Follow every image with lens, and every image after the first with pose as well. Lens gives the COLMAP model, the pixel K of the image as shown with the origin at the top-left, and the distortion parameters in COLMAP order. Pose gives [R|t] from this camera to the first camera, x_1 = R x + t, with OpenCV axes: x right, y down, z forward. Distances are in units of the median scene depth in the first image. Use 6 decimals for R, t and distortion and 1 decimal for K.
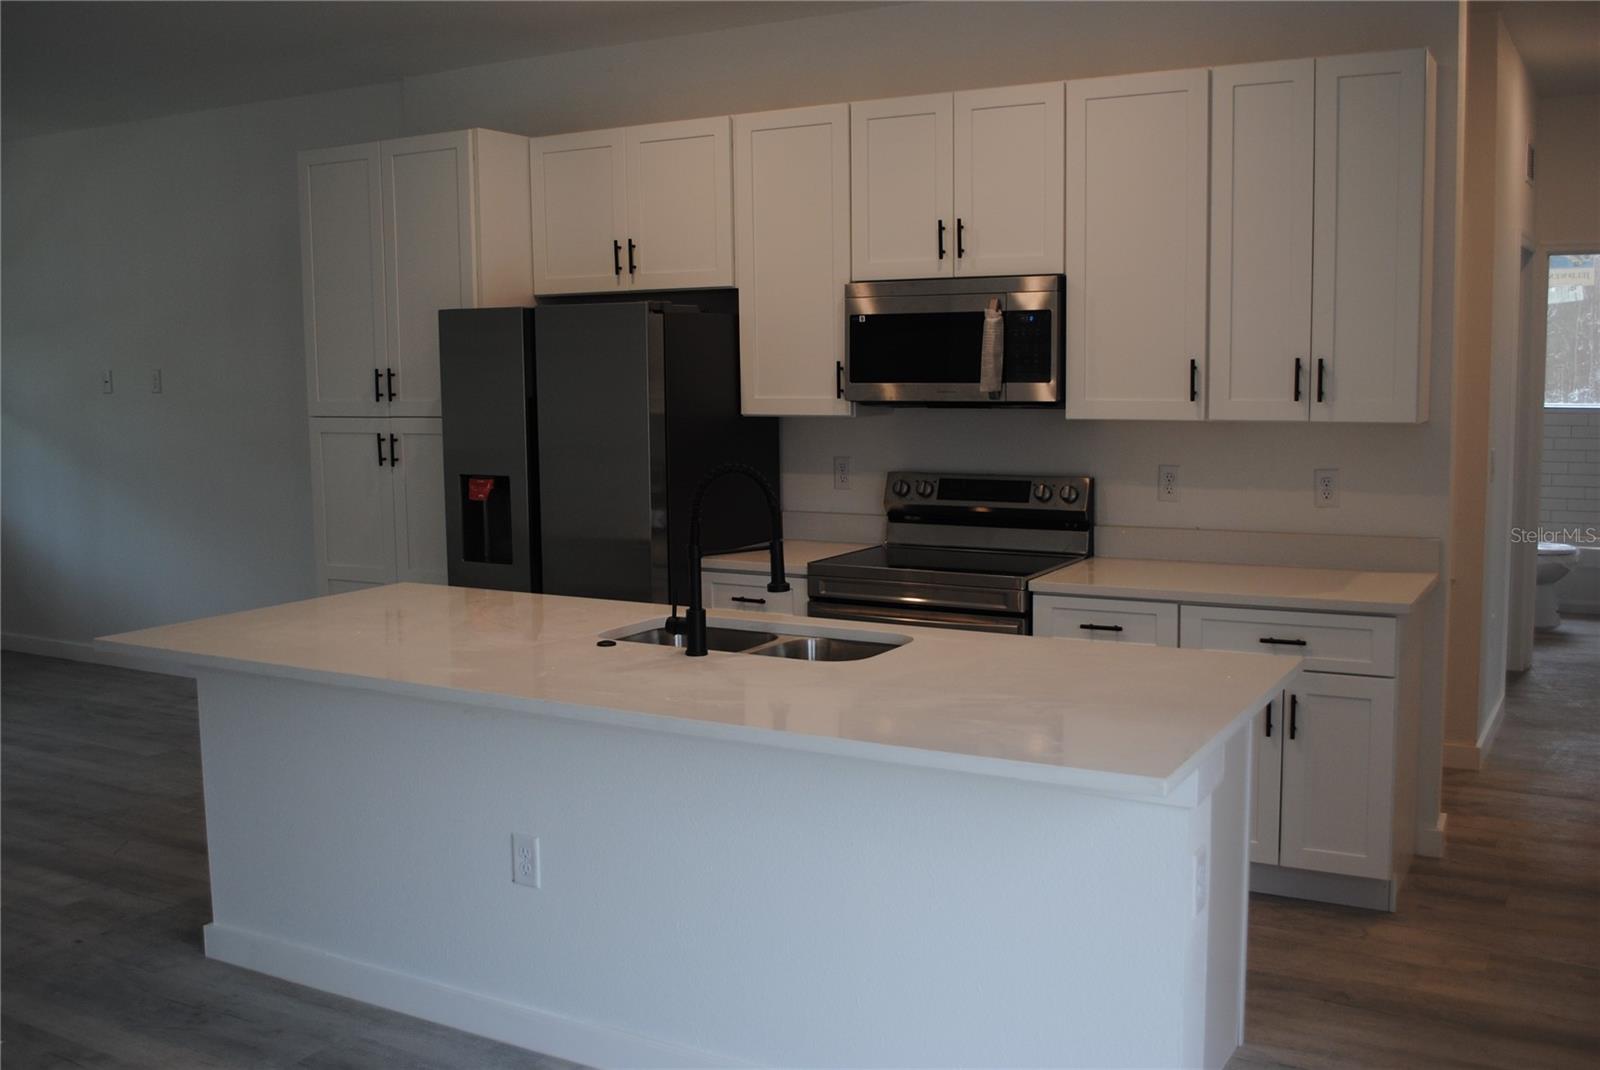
lens RADIAL K [[1494.0, 0, 806.7], [0, 1494.0, 528.8], [0, 0, 1]] dist [-0.073219, 0.010333]
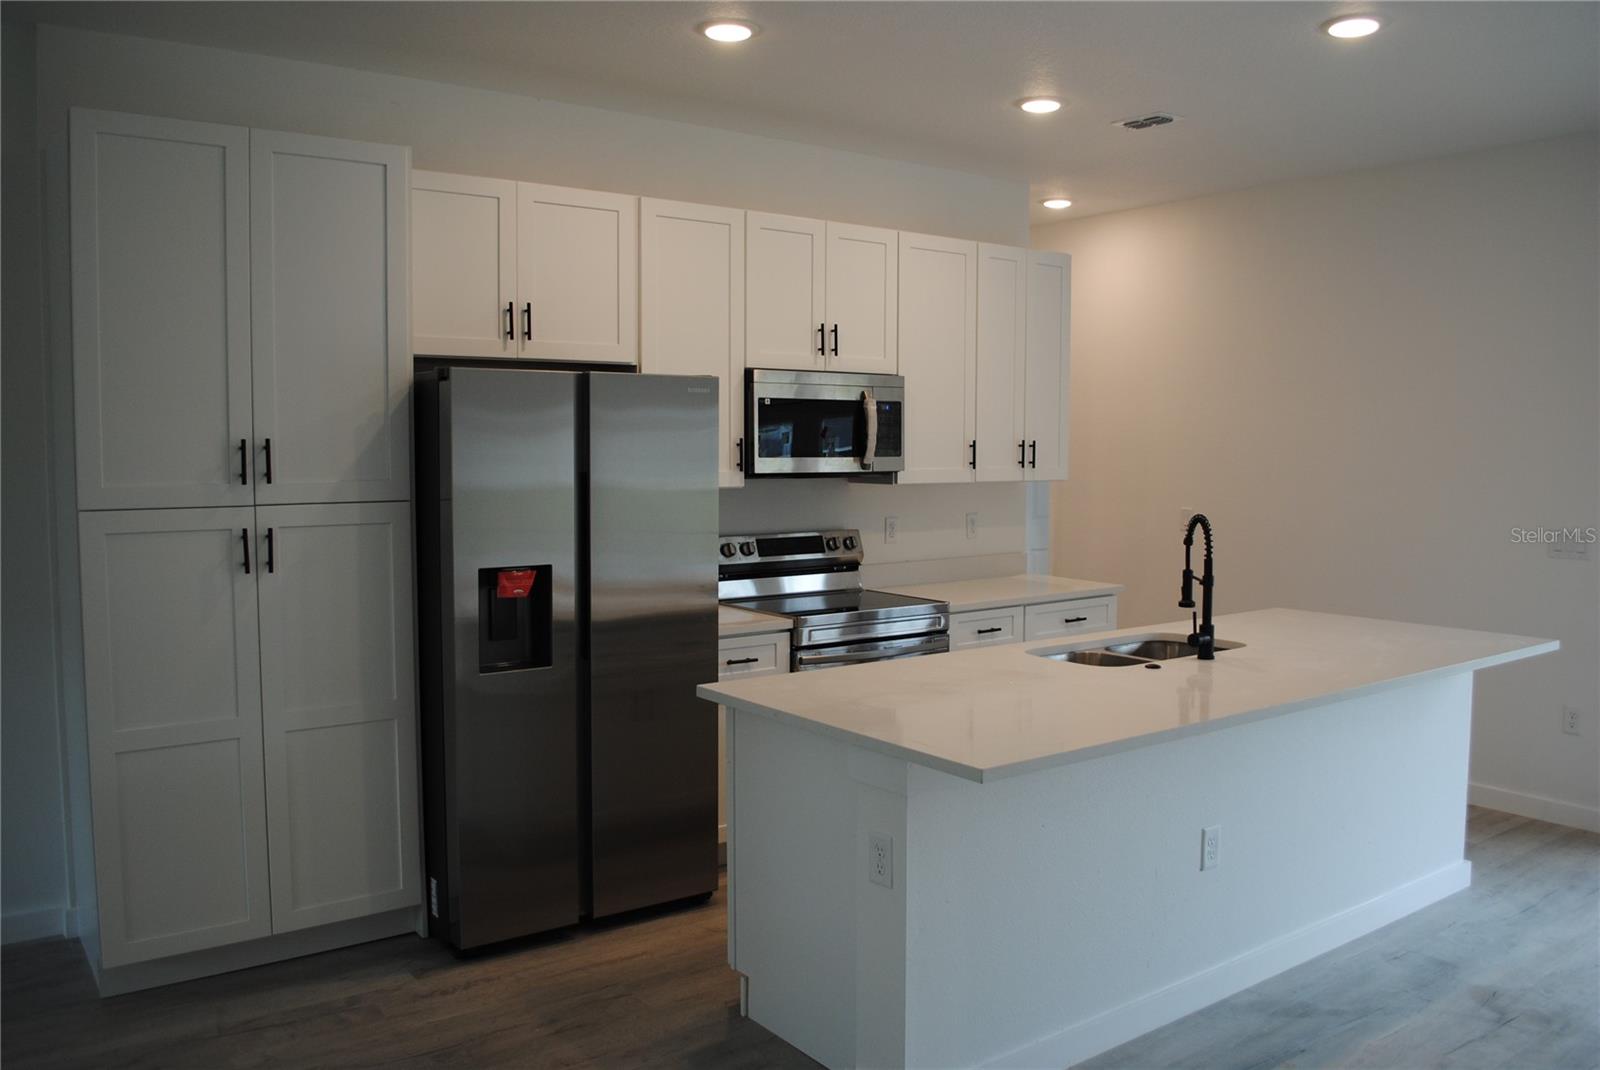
lens RADIAL K [[1261.1, 0, 809.5], [0, 1261.1, 531.5], [0, 0, 1]] dist [-0.086410, 0.011918]
pose [[0.408408, -0.052522, 0.911287, -0.839876], [0.094694, 0.995394, 0.014931, -0.053429], [-0.907874, 0.080196, 0.411501, 0.586513]]
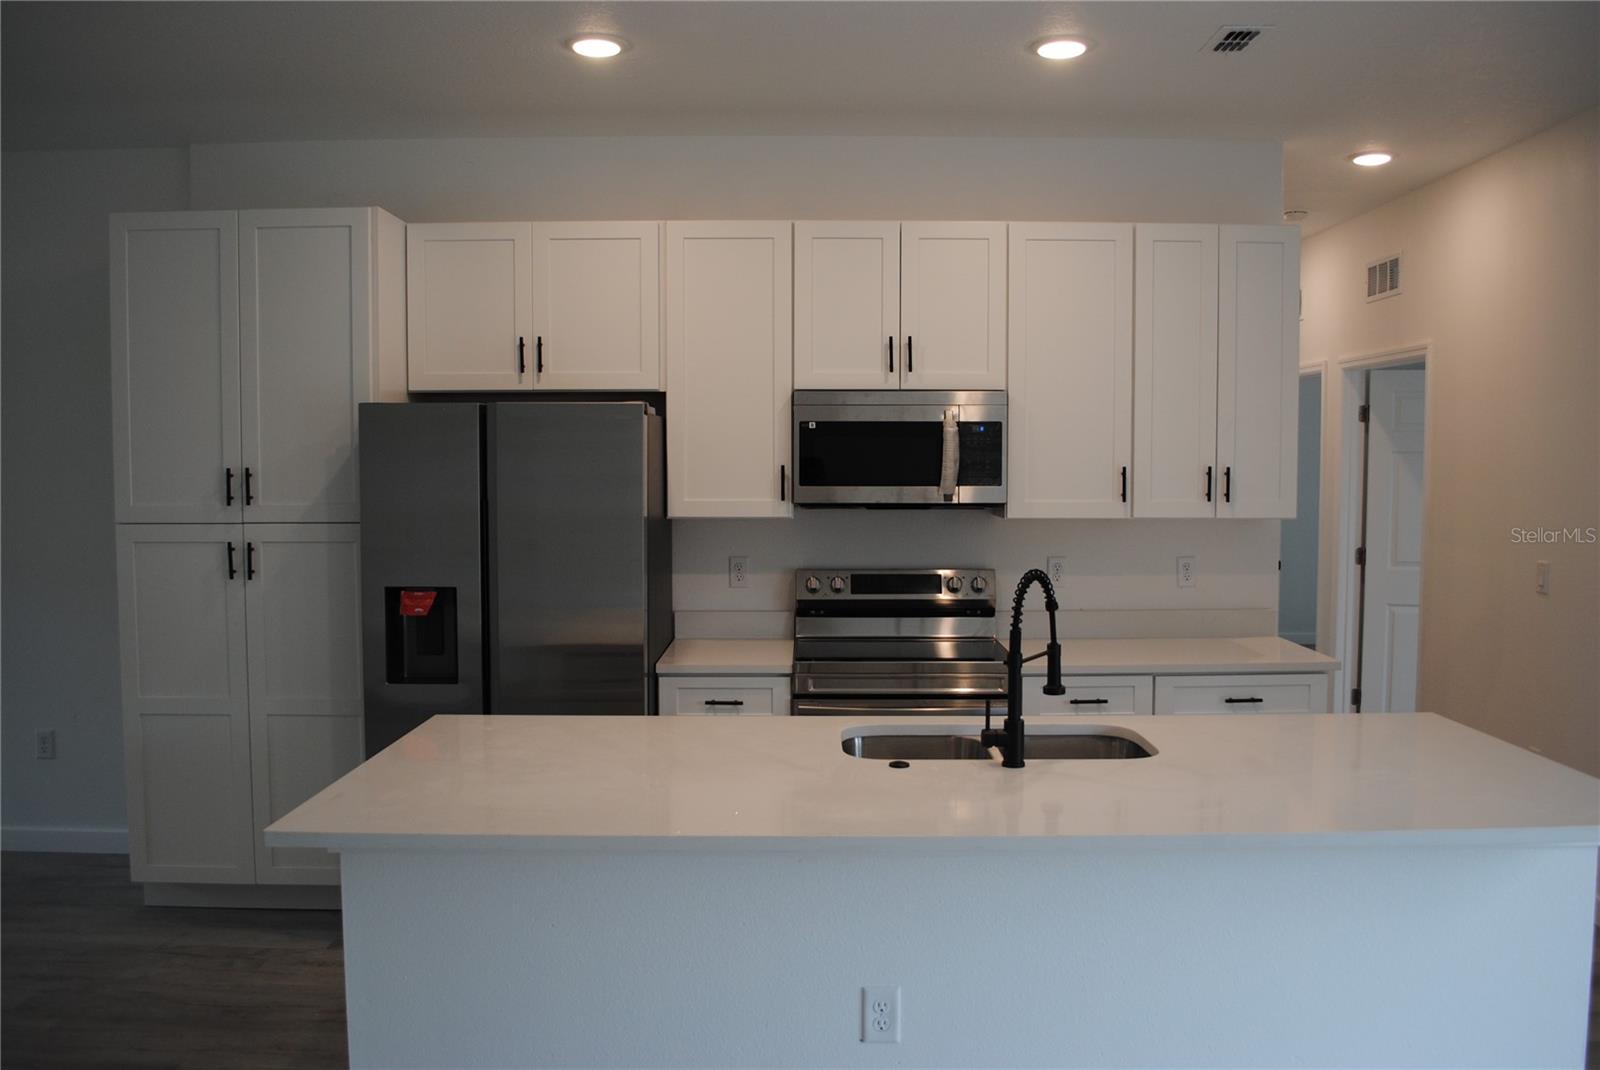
lens RADIAL K [[1261.1, 0, 809.5], [0, 1261.1, 531.5], [0, 0, 1]] dist [-0.086410, 0.011918]
pose [[0.870560, -0.015448, 0.491819, -0.405045], [0.044876, 0.997834, -0.048092, -0.023655], [-0.490011, 0.063938, 0.869368, 0.235926]]
